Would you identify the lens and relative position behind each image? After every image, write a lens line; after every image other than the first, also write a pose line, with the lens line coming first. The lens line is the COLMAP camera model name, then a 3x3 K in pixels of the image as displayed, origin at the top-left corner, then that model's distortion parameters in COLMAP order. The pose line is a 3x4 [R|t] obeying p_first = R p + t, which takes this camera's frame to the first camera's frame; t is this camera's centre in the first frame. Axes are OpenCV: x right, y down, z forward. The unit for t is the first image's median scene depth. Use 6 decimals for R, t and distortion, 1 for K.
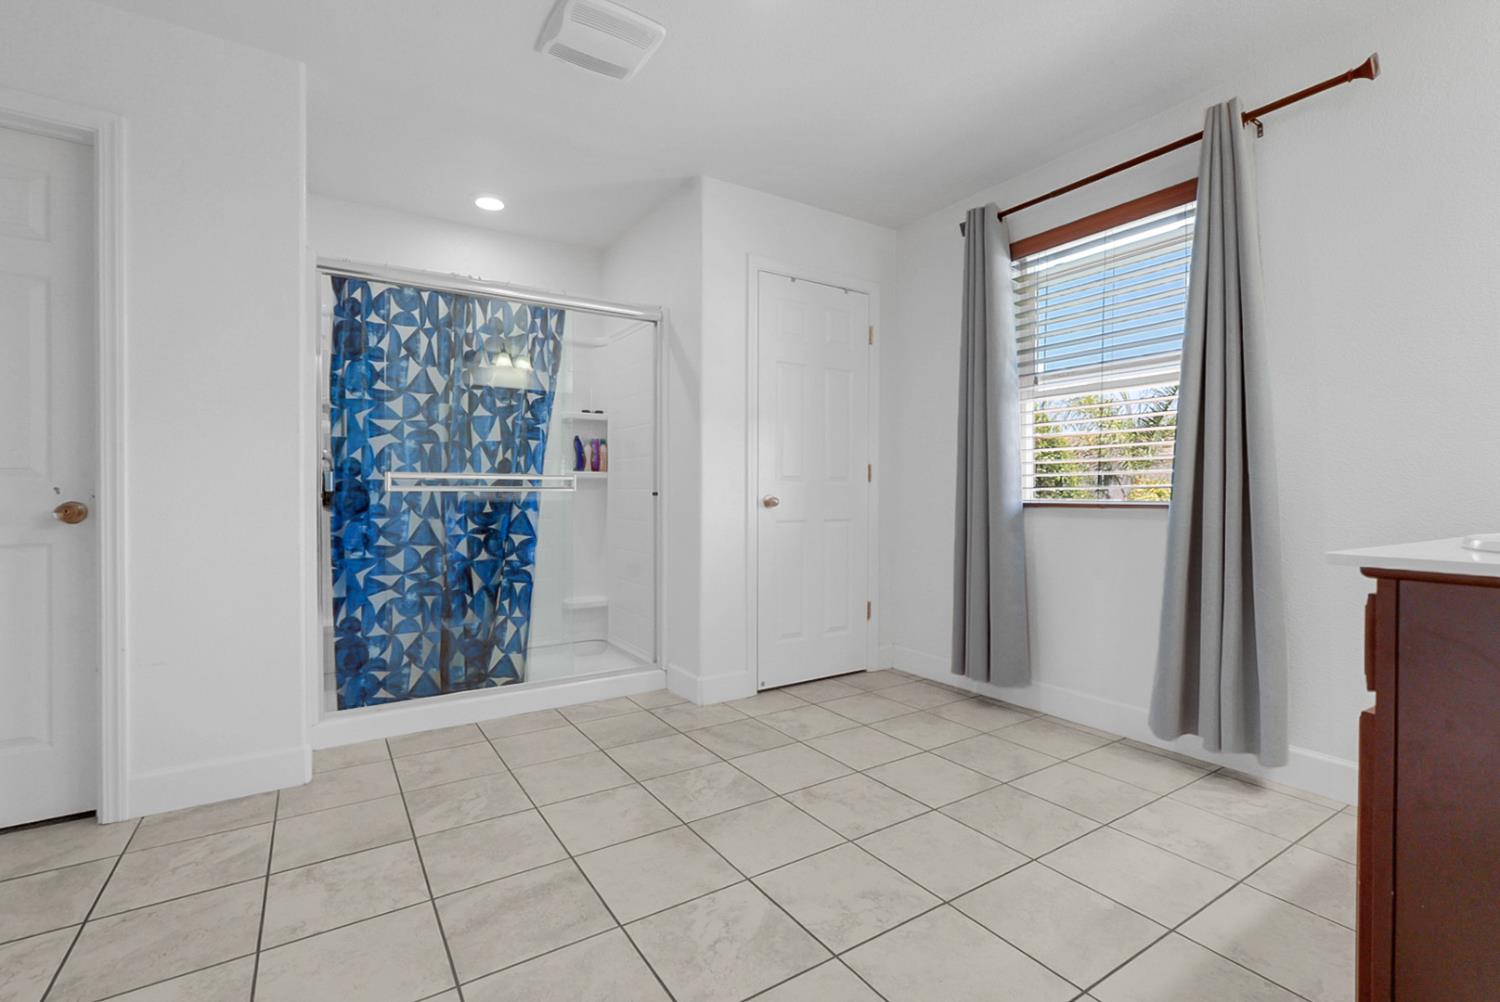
lens RADIAL K [[652.7, 0, 747.8], [0, 652.7, 488.7], [0, 0, 1]] dist [-0.013377, 0.001728]
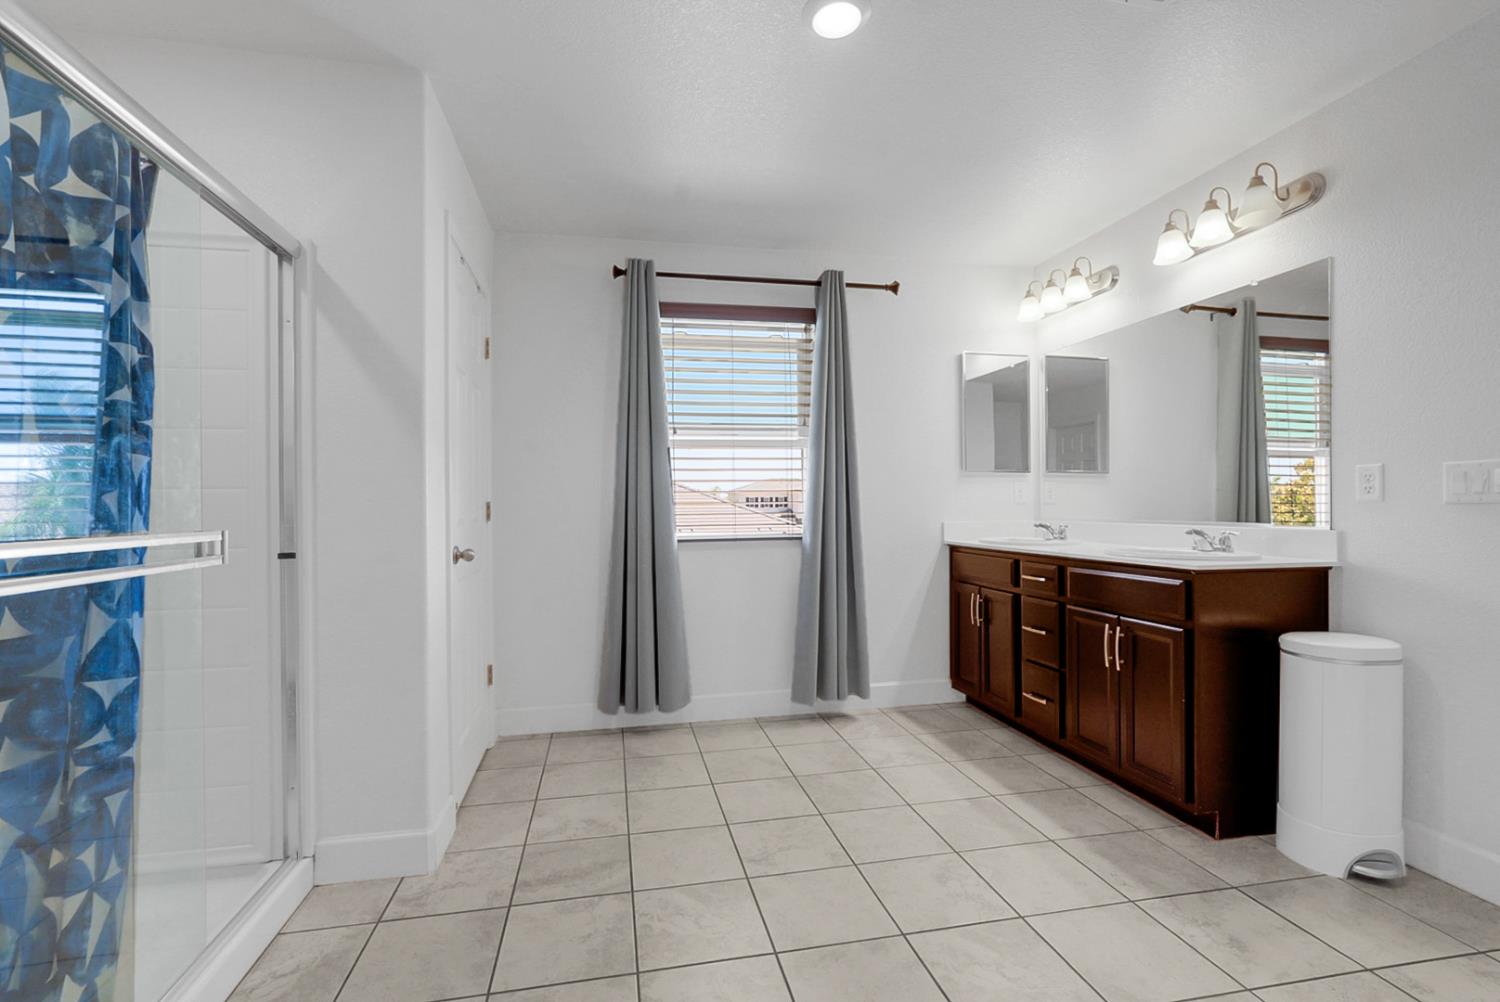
lens RADIAL K [[652.7, 0, 742.1], [0, 652.7, 507.8], [0, 0, 1]] dist [-0.013377, 0.001728]
pose [[0.390755, -0.005583, 0.920478, -0.576071], [0.005886, 0.999976, 0.003566, -0.038730], [-0.920476, 0.004024, 0.390779, 0.468602]]
